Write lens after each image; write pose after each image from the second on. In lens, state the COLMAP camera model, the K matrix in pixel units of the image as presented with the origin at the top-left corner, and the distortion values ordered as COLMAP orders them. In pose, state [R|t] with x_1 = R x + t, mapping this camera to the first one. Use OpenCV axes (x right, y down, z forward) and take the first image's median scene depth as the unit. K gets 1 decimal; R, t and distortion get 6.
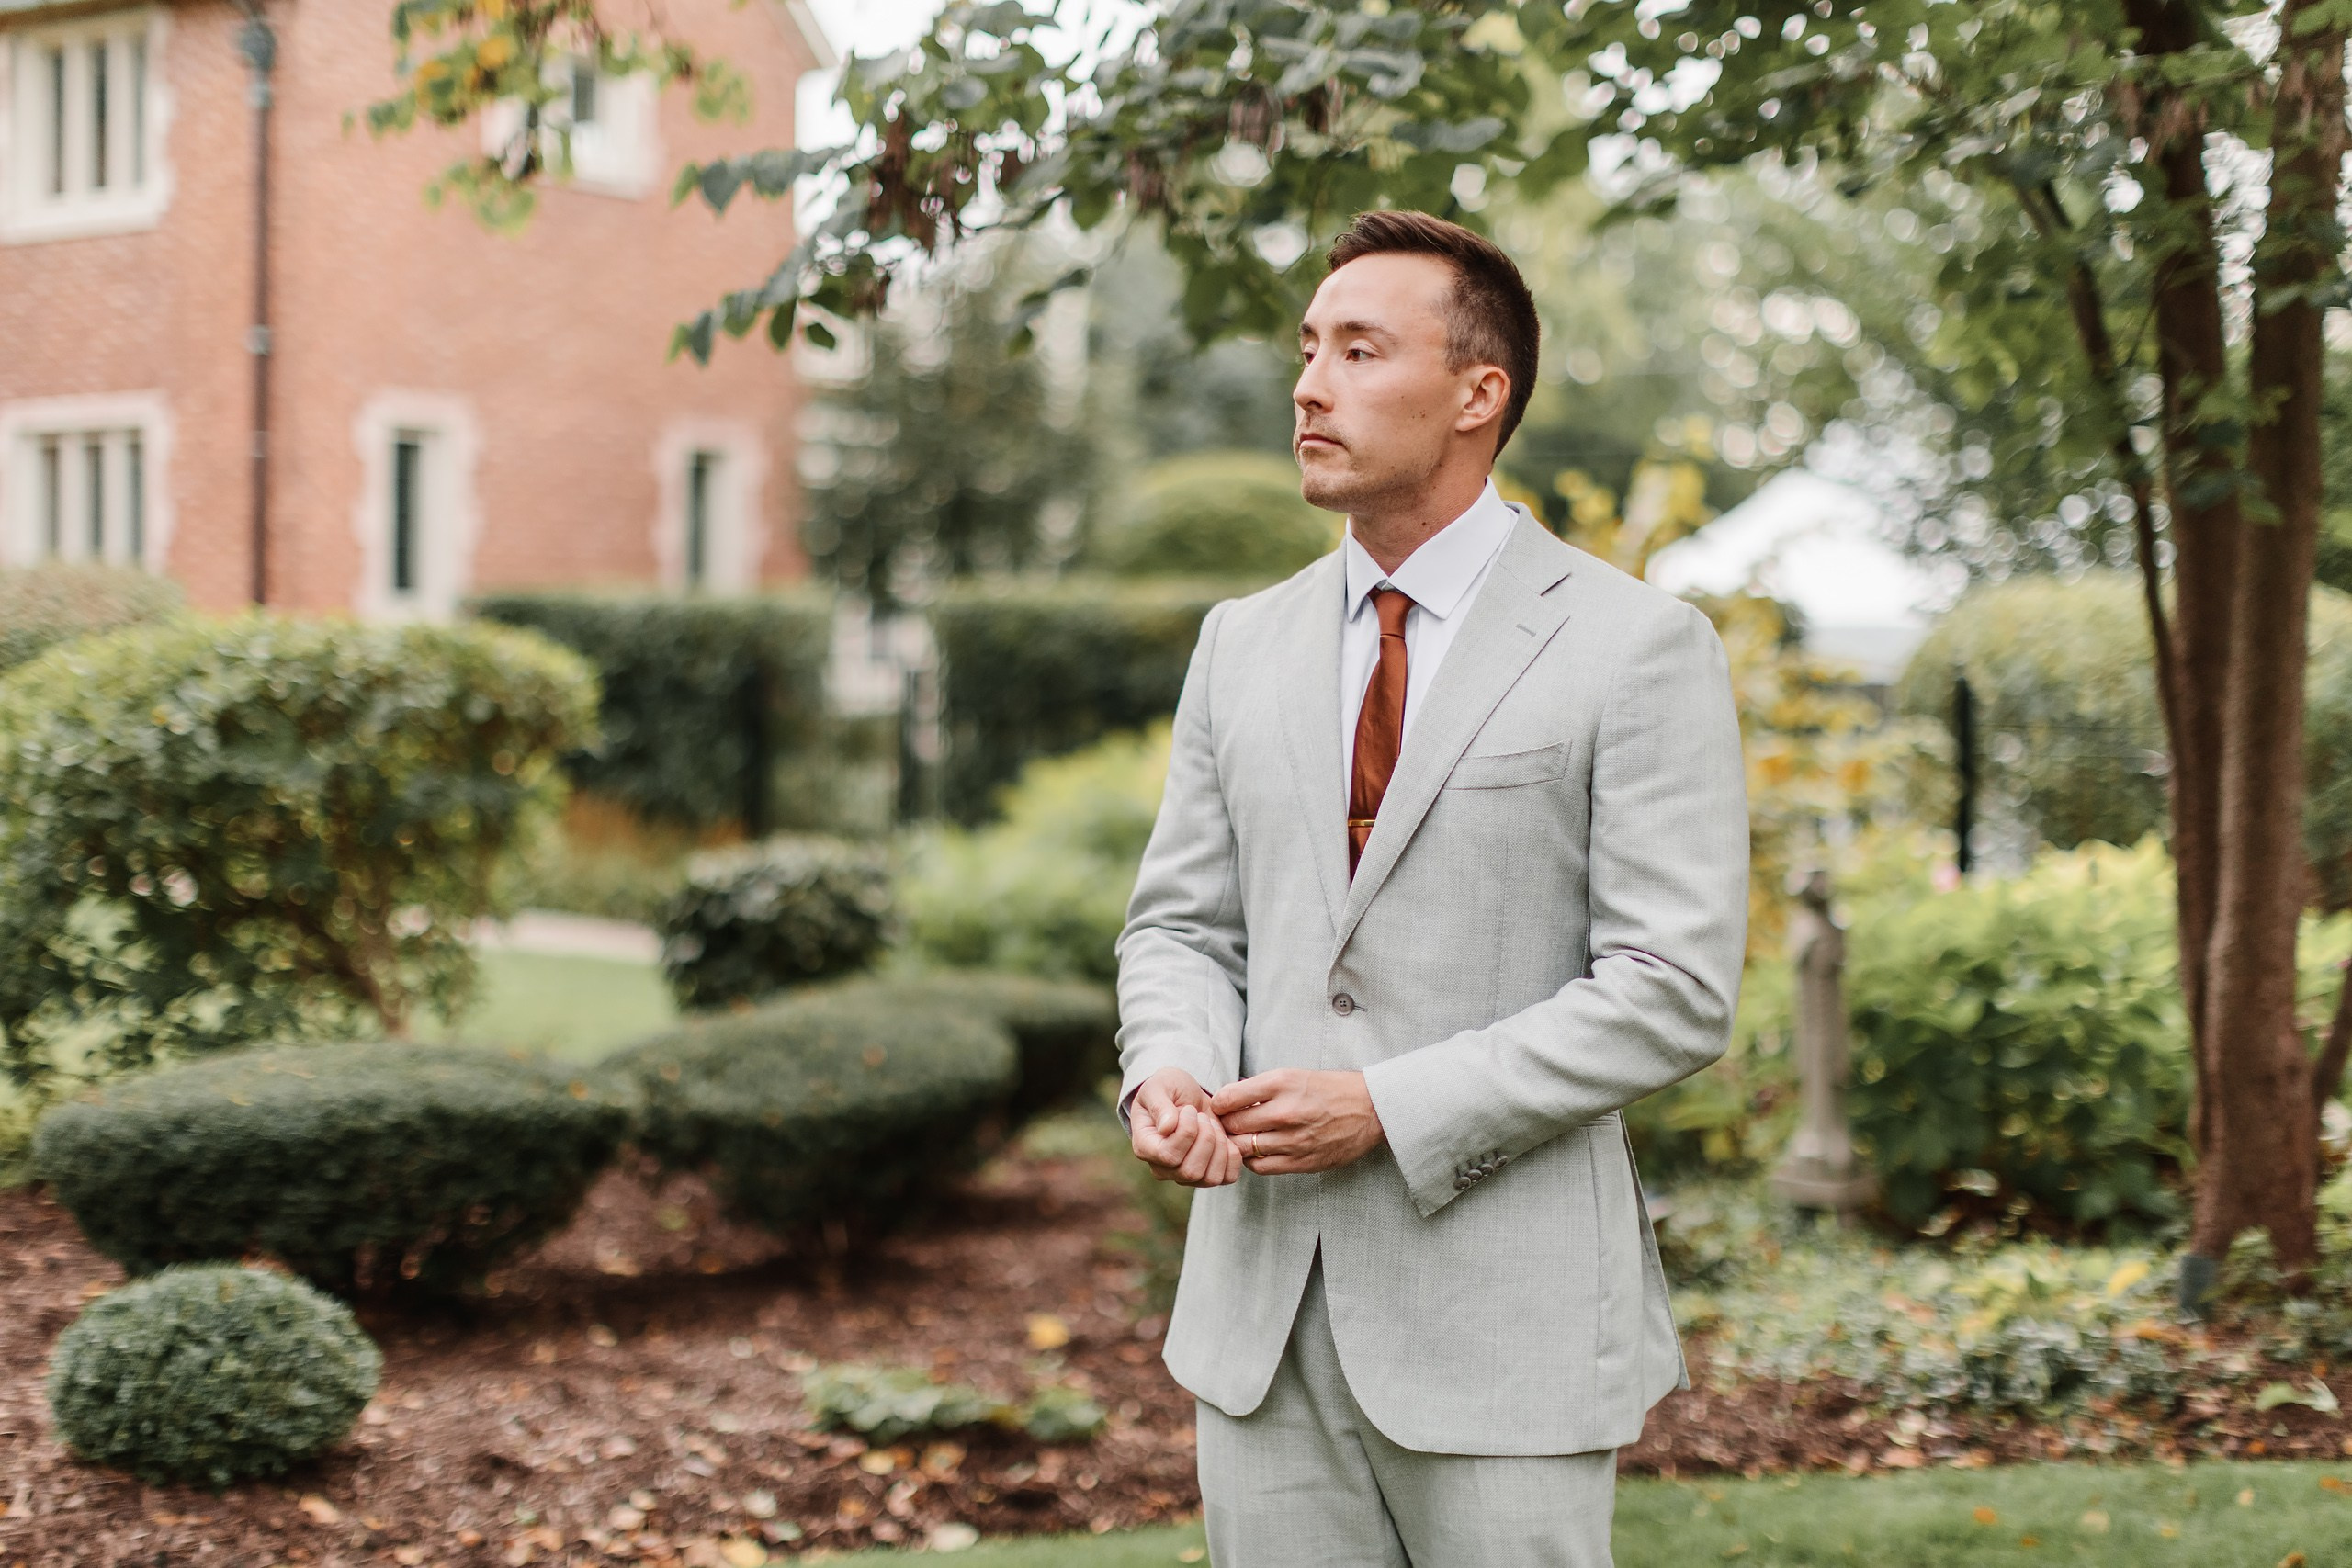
lens RADIAL K [[3433.3, 0, 1164.6], [0, 3433.3, 783.5], [0, 0, 1]] dist [0.009640, -0.025470]
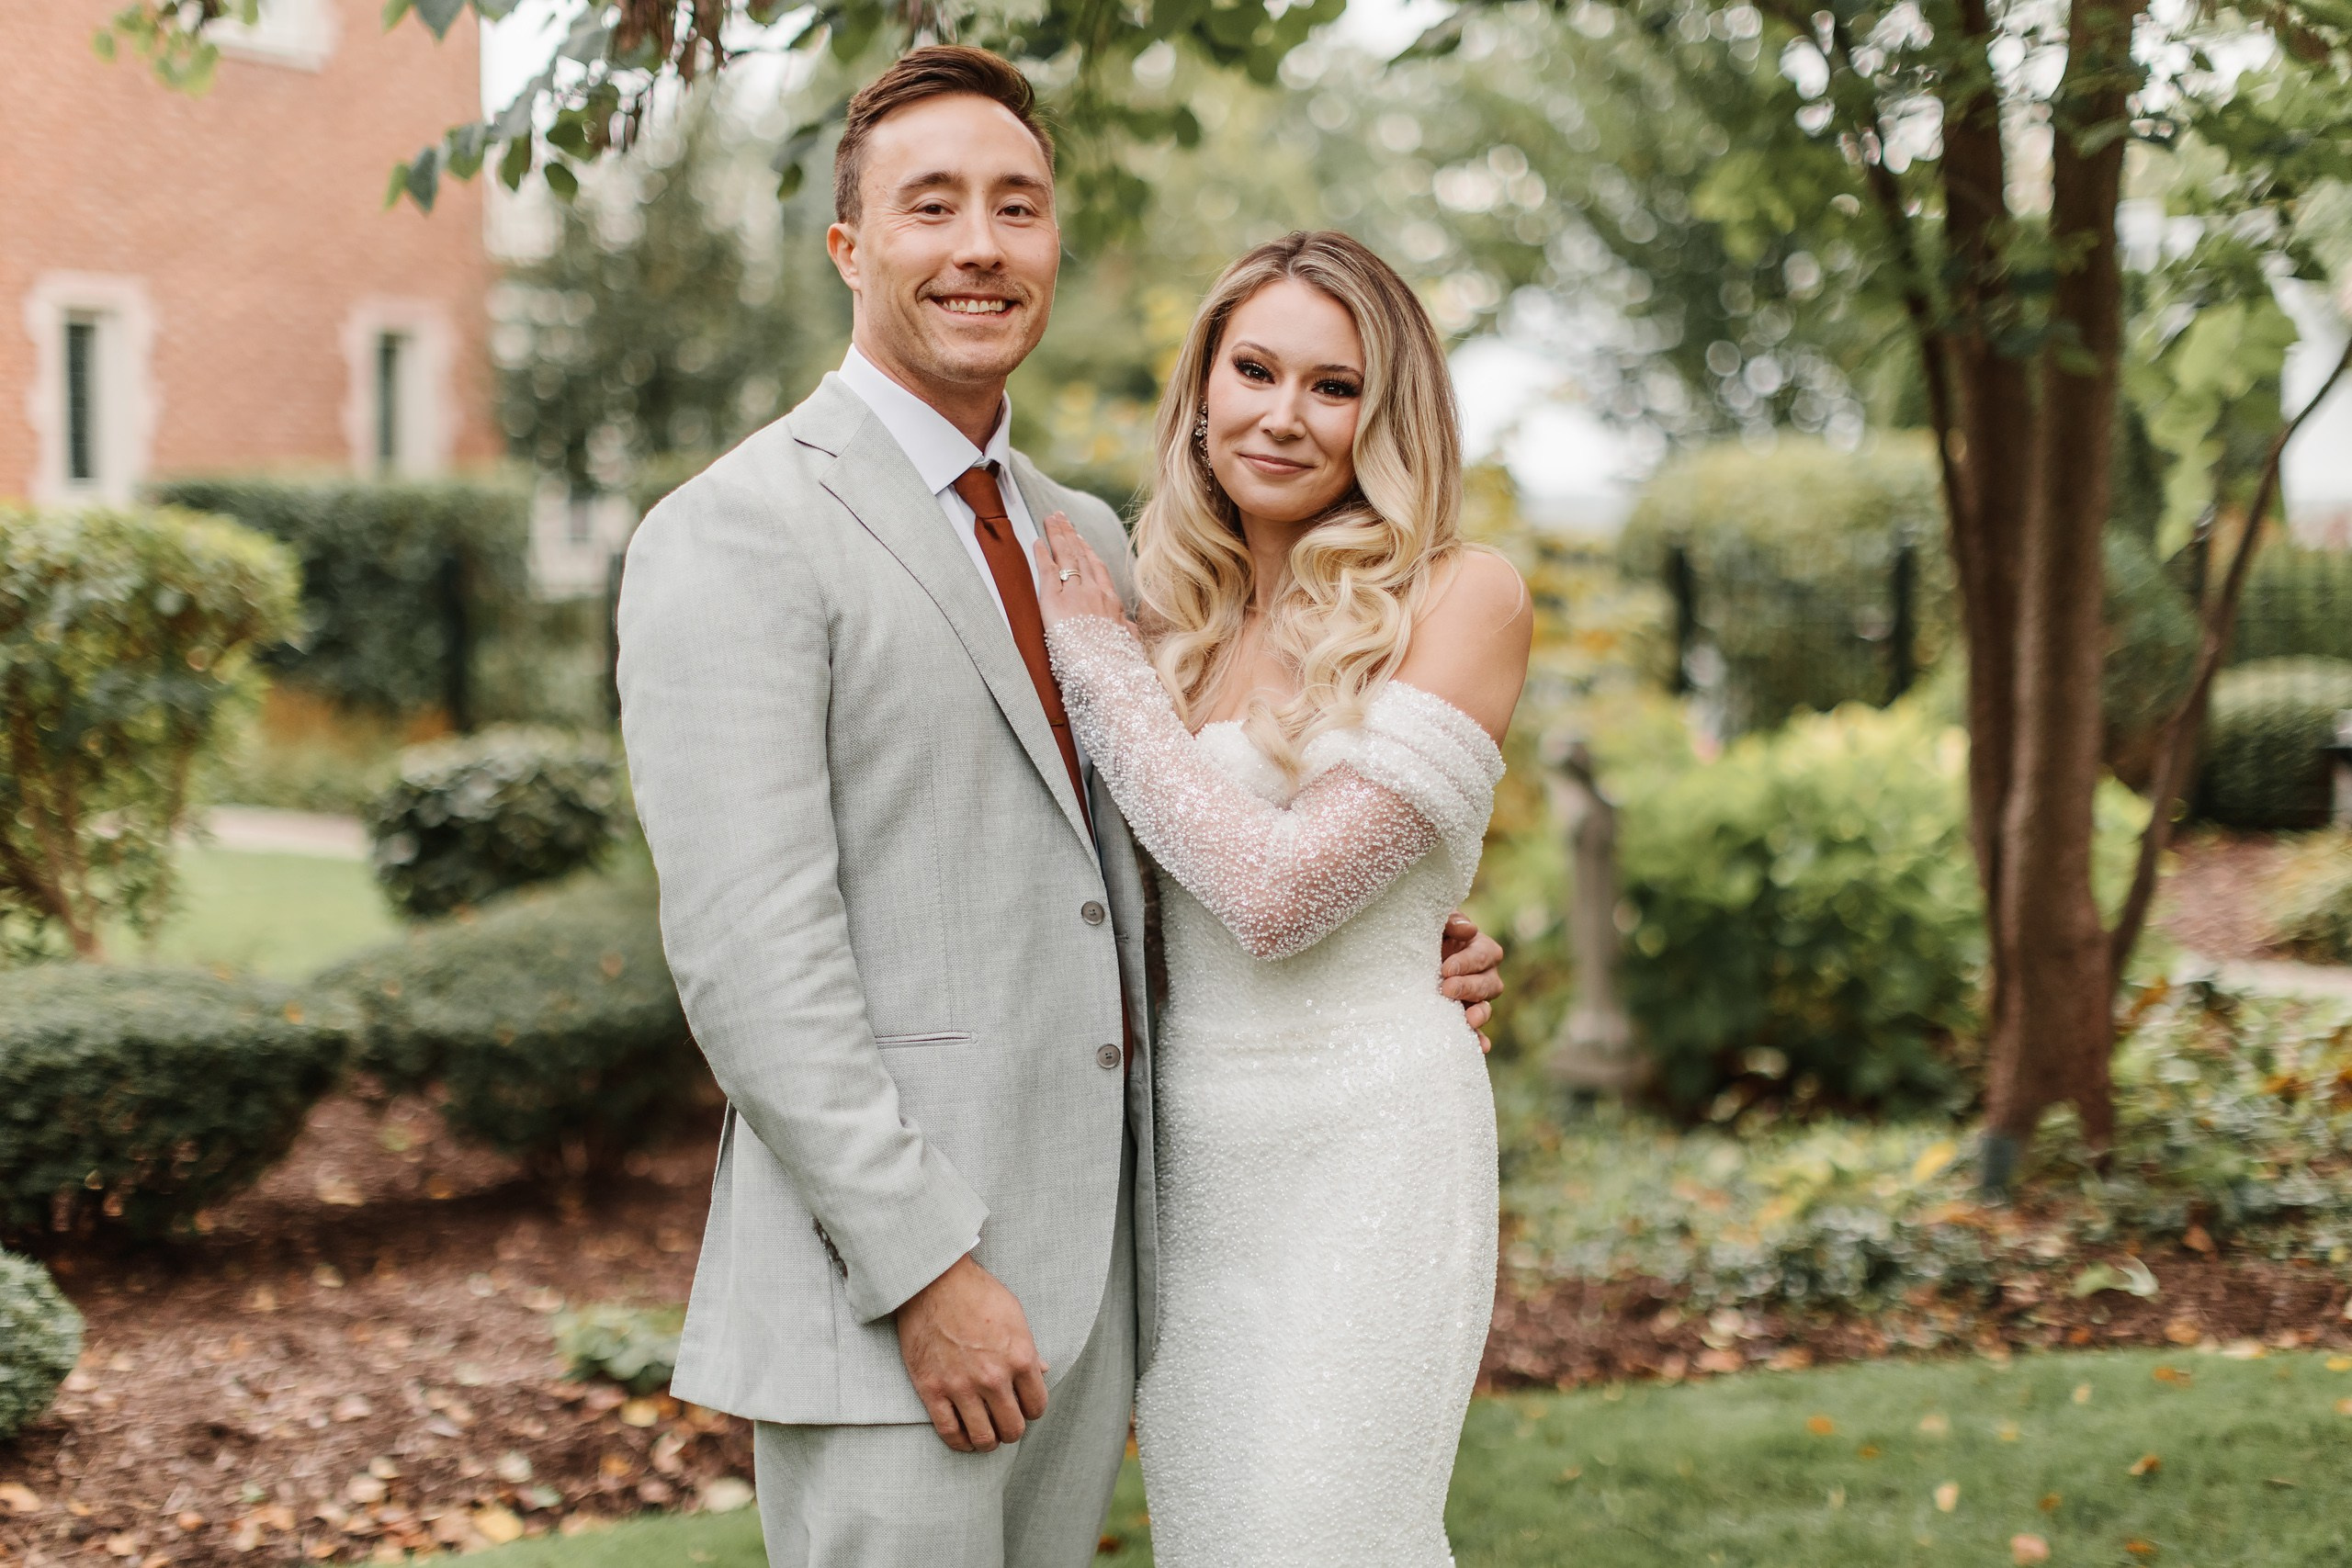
lens RADIAL K [[3349.9, 0, 1179.5], [0, 3349.9, 787.2], [0, 0, 1]] dist [0.006712, -0.012213]
pose [[0.995167, -0.022483, 0.095589, -0.018853], [0.018739, 0.999028, 0.039886, -0.003077], [-0.096393, -0.037903, 0.994621, 0.085134]]
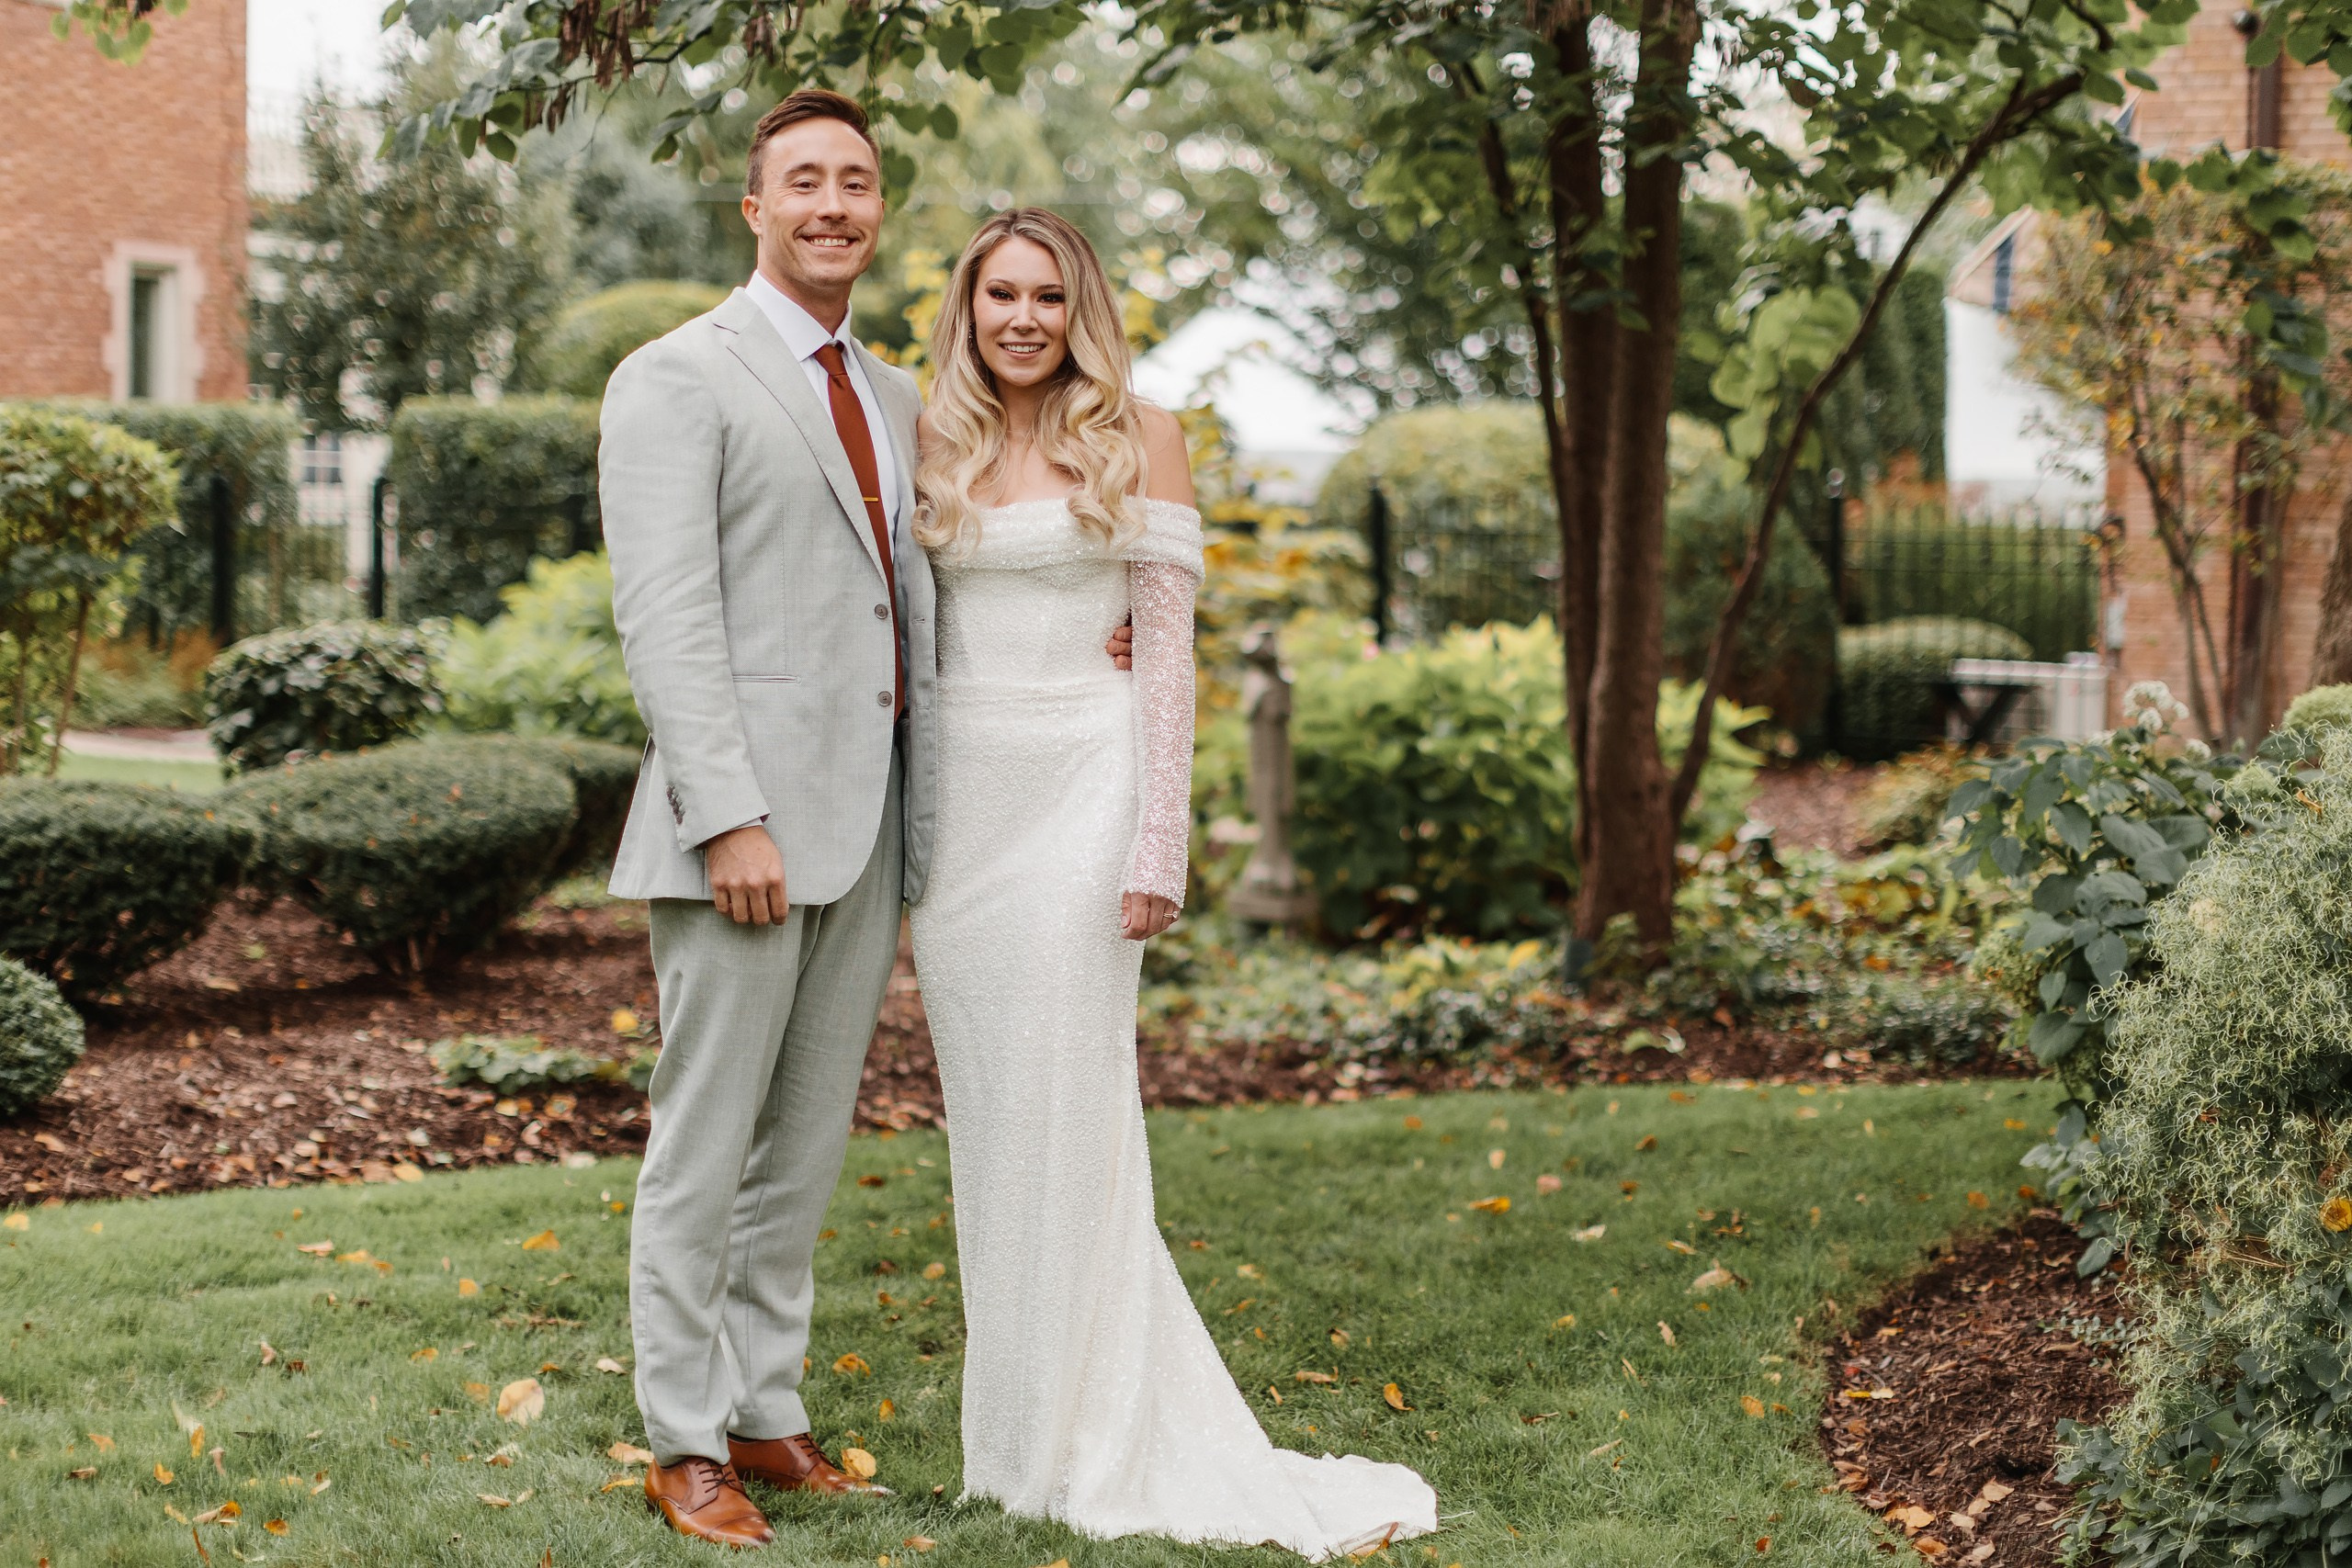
lens RADIAL K [[3500.1, 0, 1218.2], [0, 3500.1, 795.0], [0, 0, 1]] dist [-0.204445, 0.415456]
pose [[0.982394, -0.006112, 0.186722, -0.057261], [-0.003119, 0.998789, 0.049105, 0.025988], [-0.186796, -0.048822, 0.981185, -0.193208]]
